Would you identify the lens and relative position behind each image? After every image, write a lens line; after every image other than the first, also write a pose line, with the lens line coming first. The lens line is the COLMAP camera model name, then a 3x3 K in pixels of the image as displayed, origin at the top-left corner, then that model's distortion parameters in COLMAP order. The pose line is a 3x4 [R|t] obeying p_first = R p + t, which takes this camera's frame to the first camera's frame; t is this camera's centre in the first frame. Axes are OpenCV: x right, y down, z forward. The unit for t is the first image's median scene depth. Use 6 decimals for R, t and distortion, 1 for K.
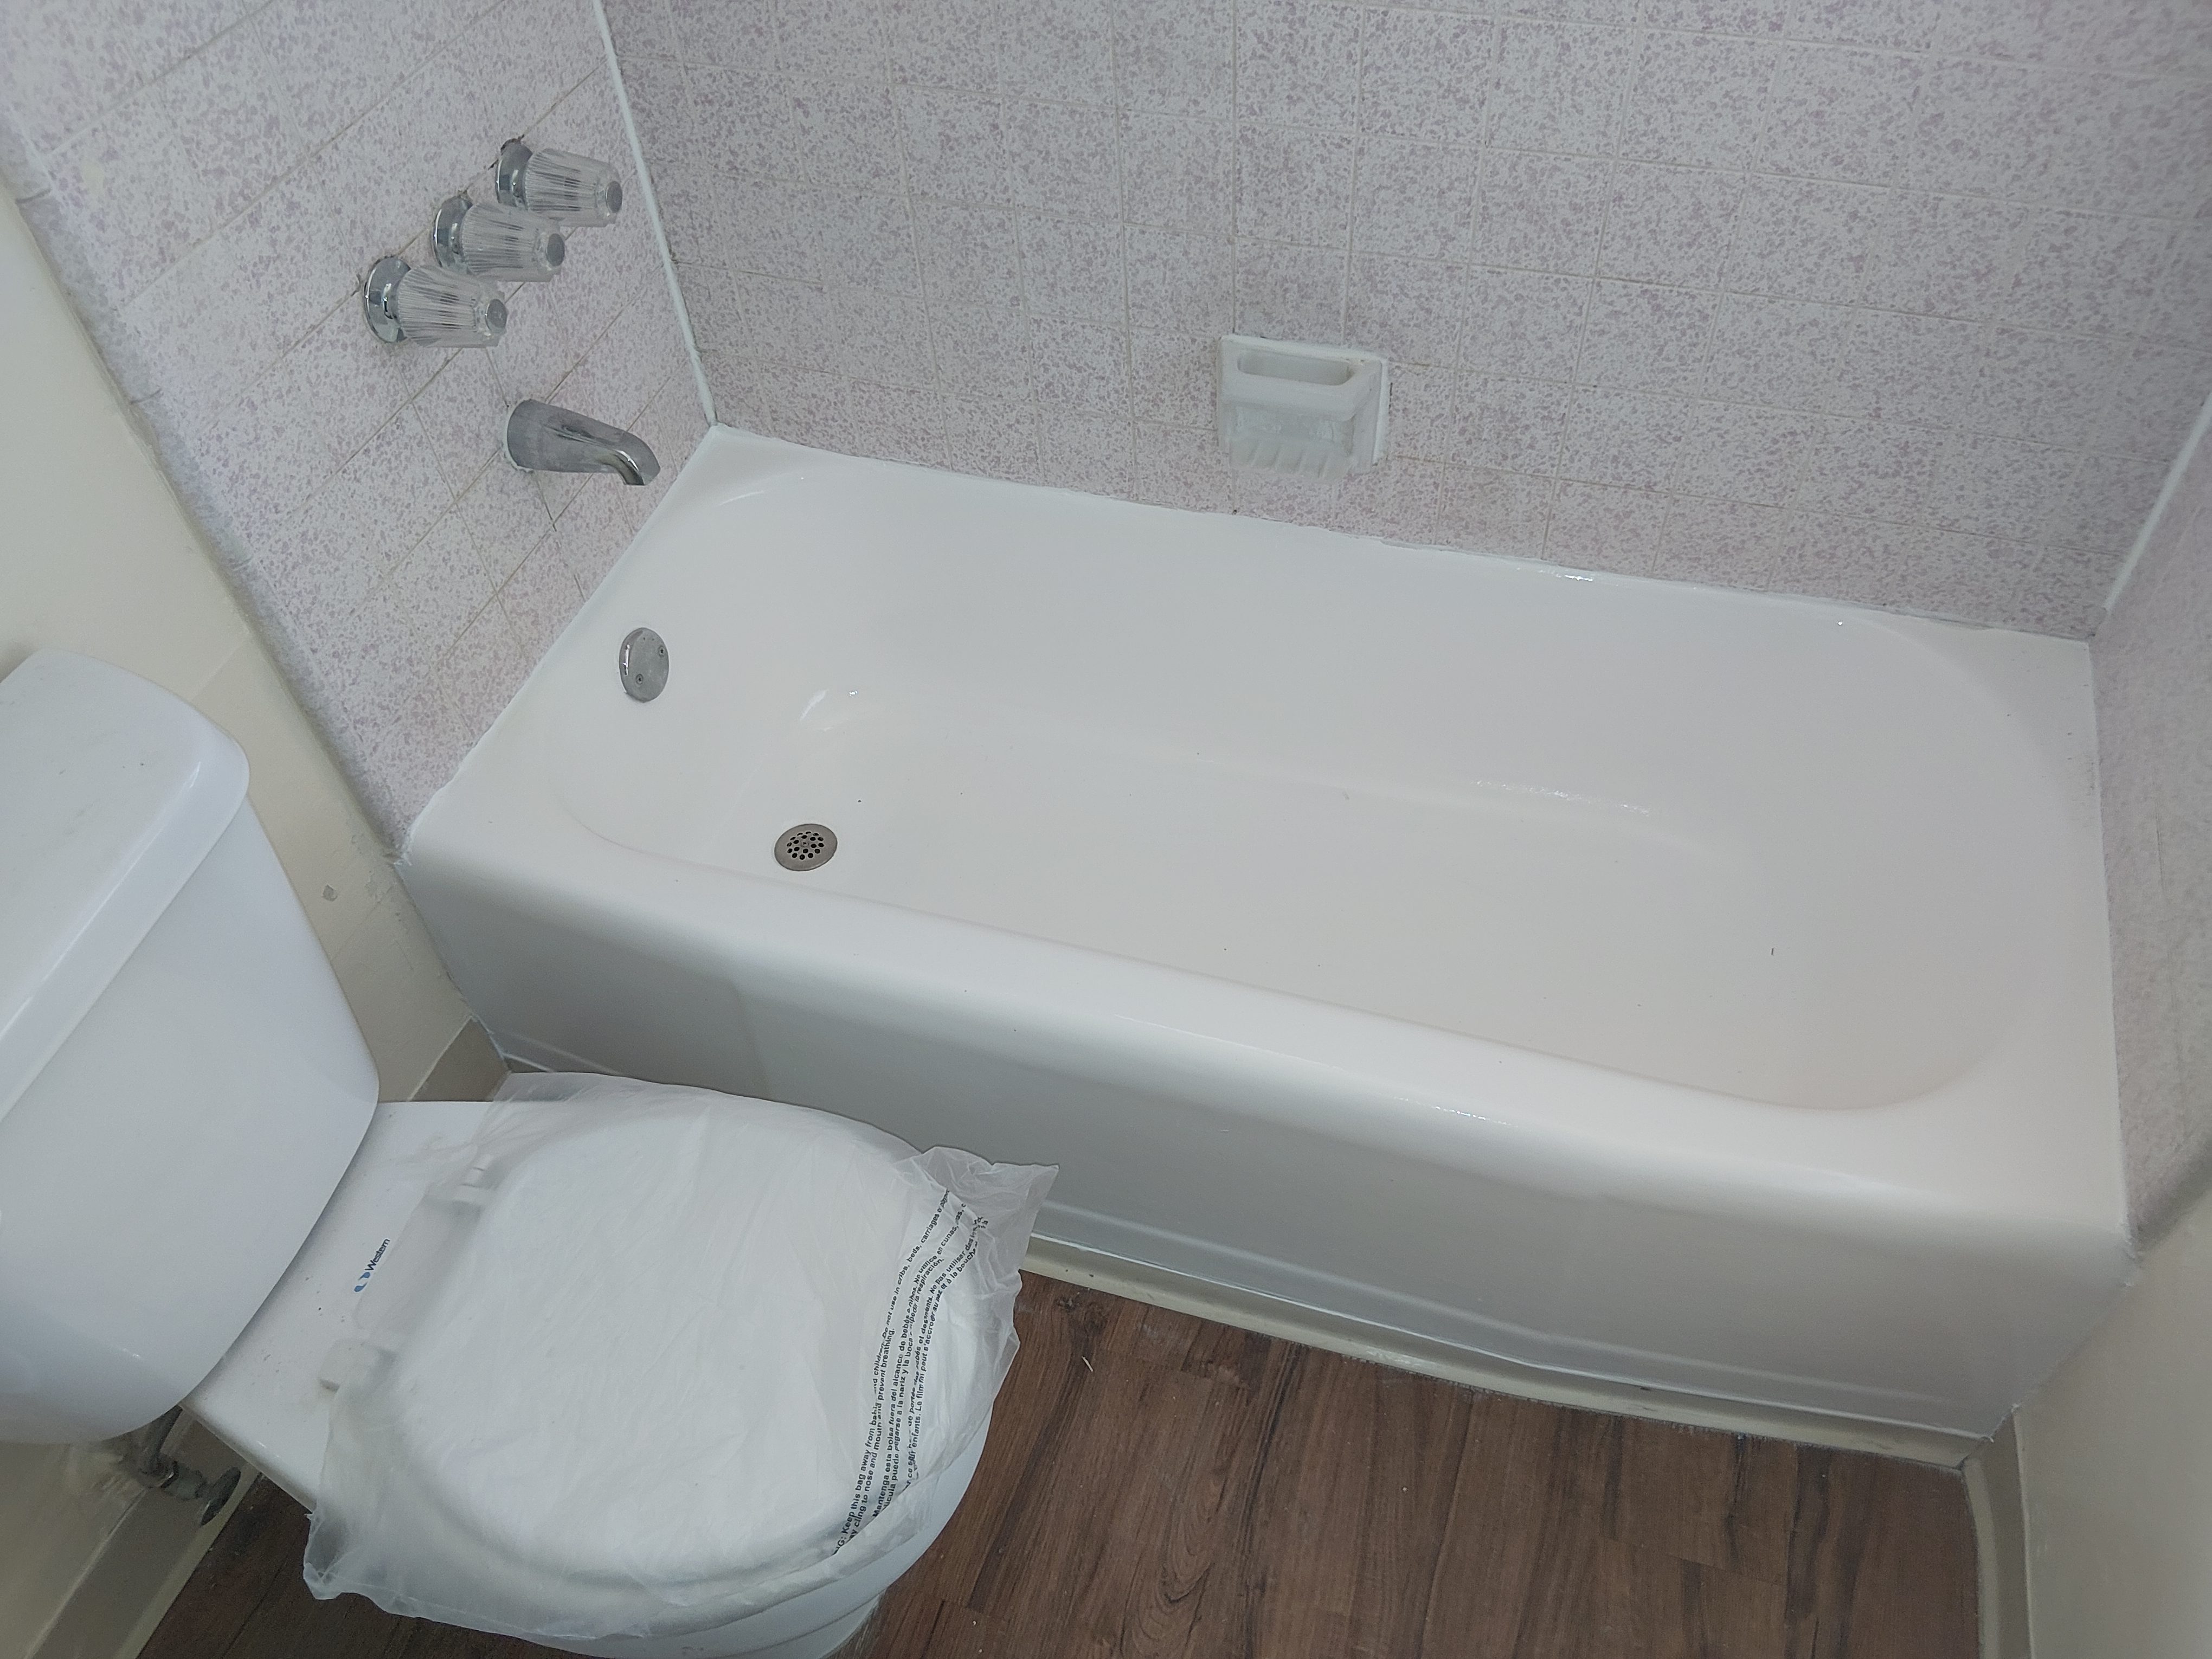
lens RADIAL K [[1675.4, 0, 1107.0], [0, 1675.4, 840.6], [0, 0, 1]] dist [0.025888, -0.078020]
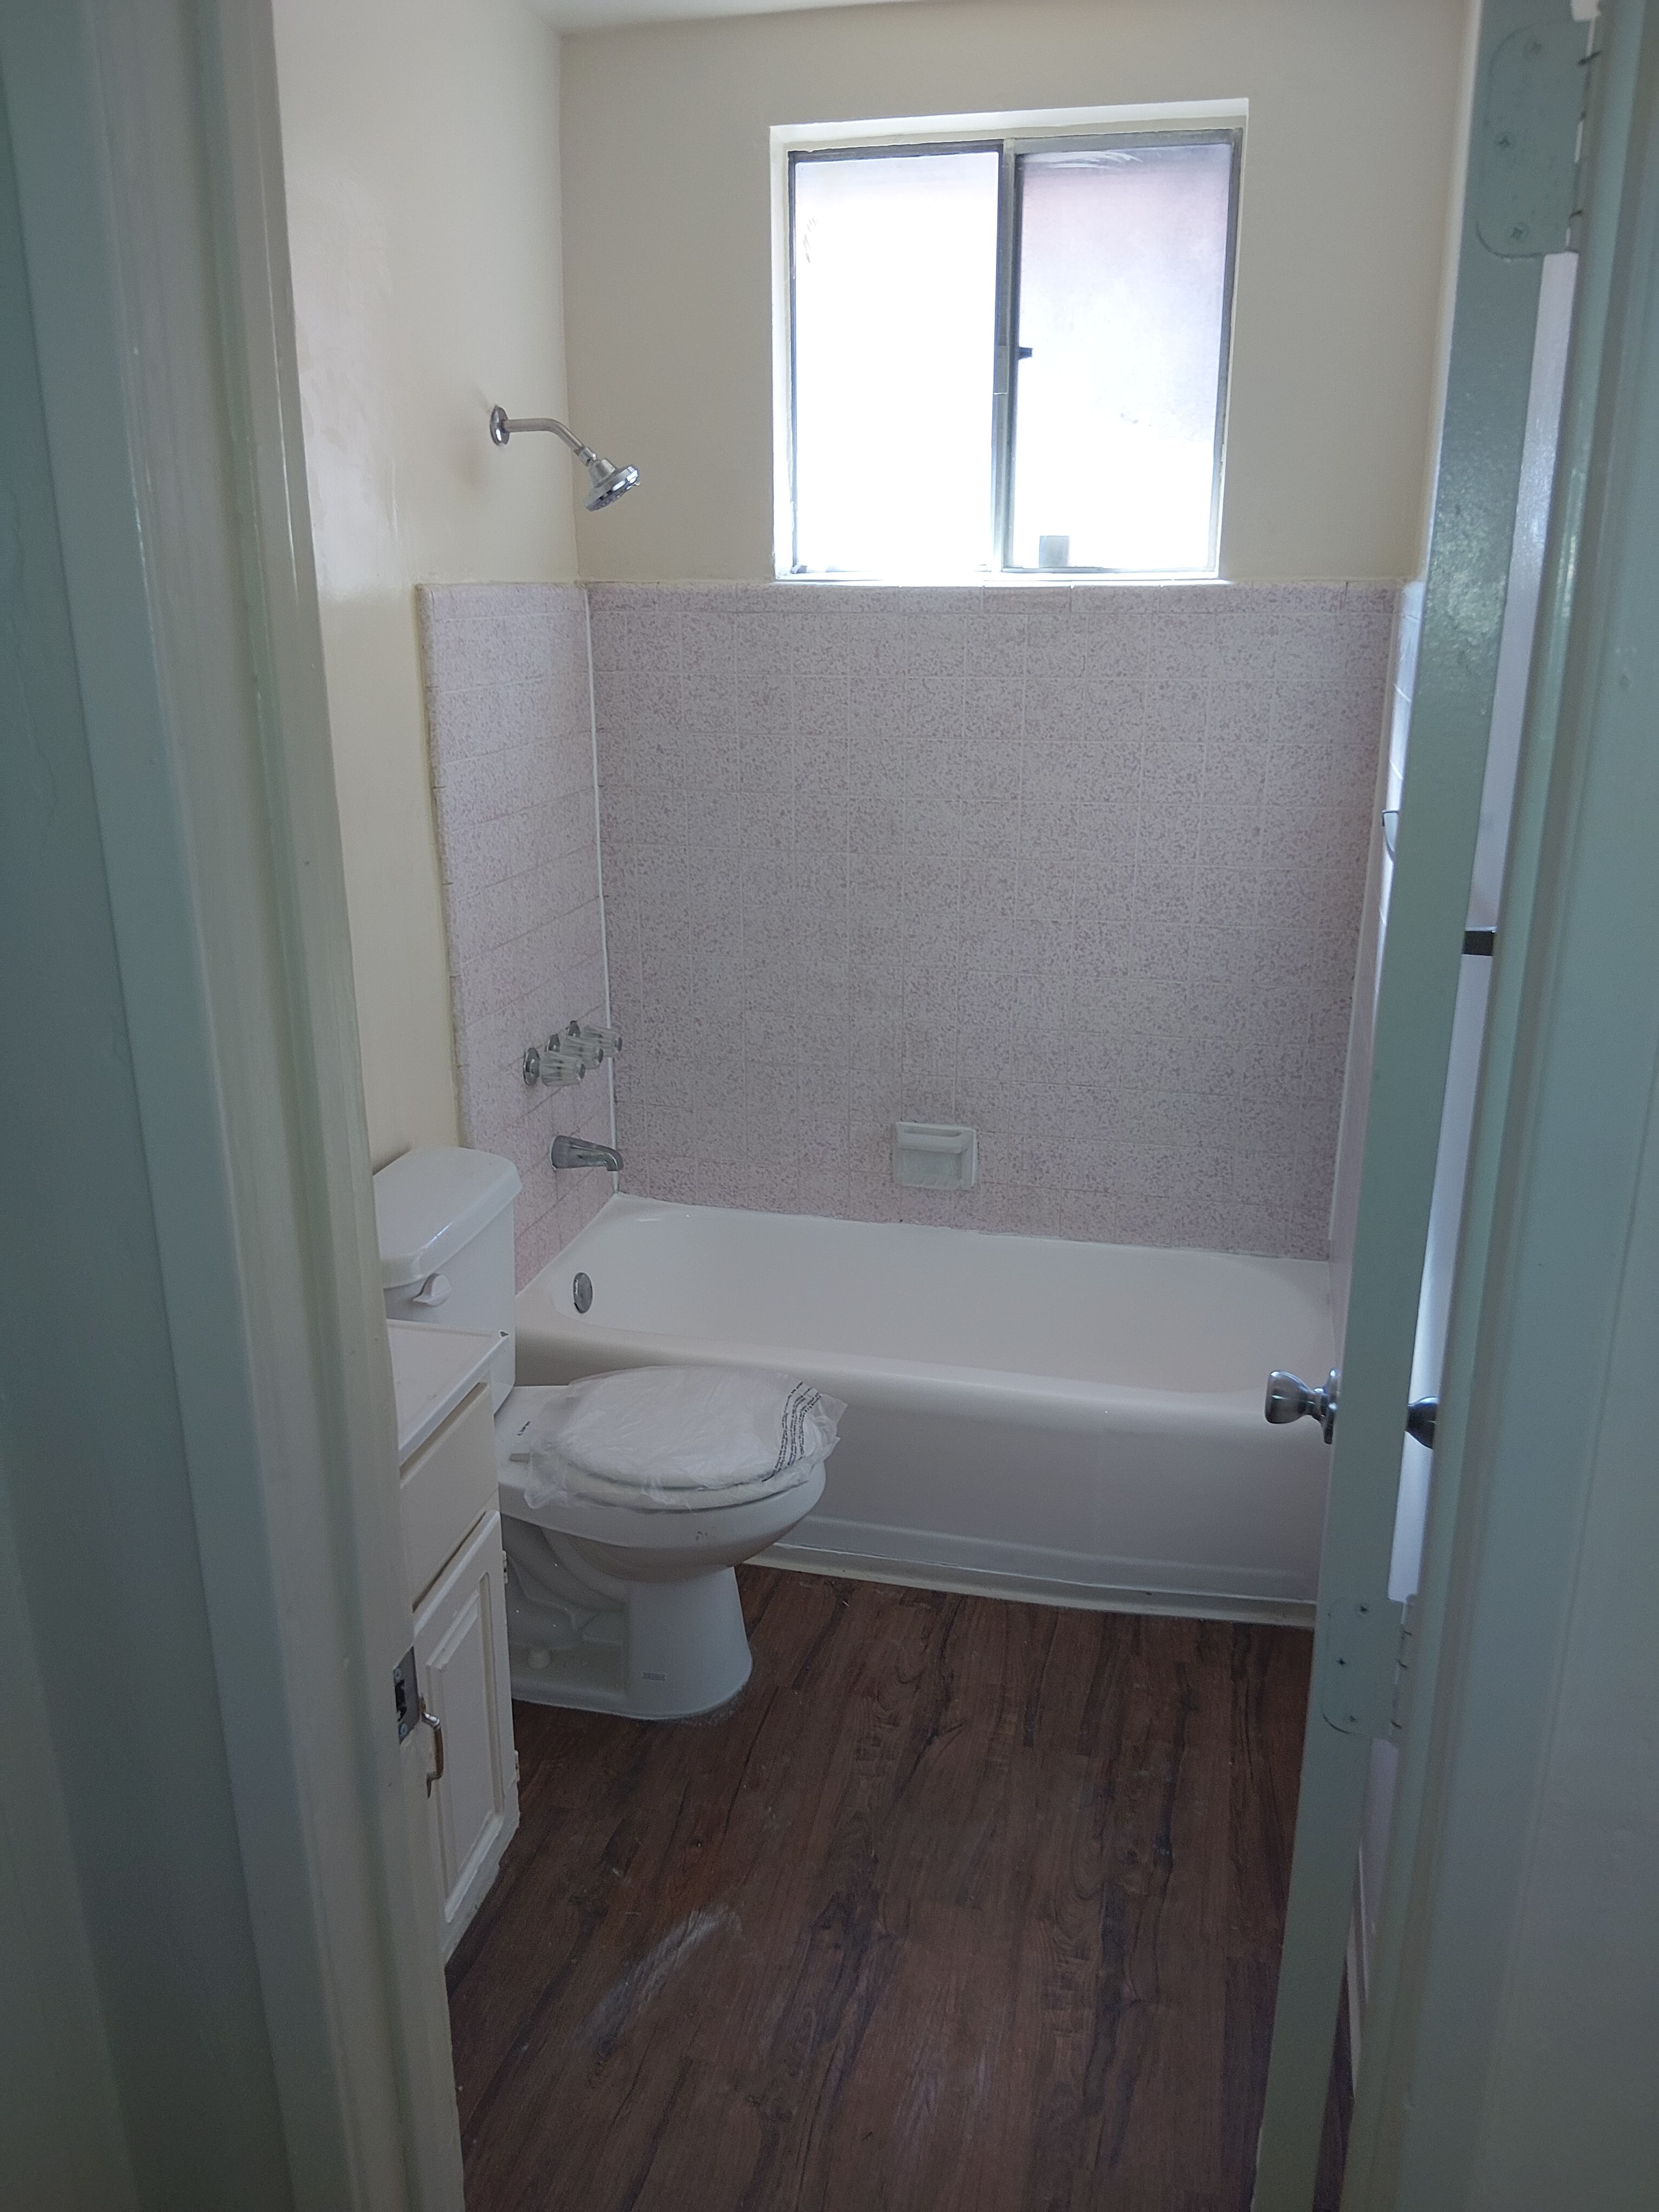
lens RADIAL K [[1675.4, 0, 816.9], [0, 1675.4, 1105.6], [0, 0, 1]] dist [0.025888, -0.078020]
pose [[0.996711, 0.029689, 0.075407, -0.193331], [0.014011, 0.853340, -0.521166, 0.792553], [-0.079821, 0.520508, 0.850117, -0.796824]]
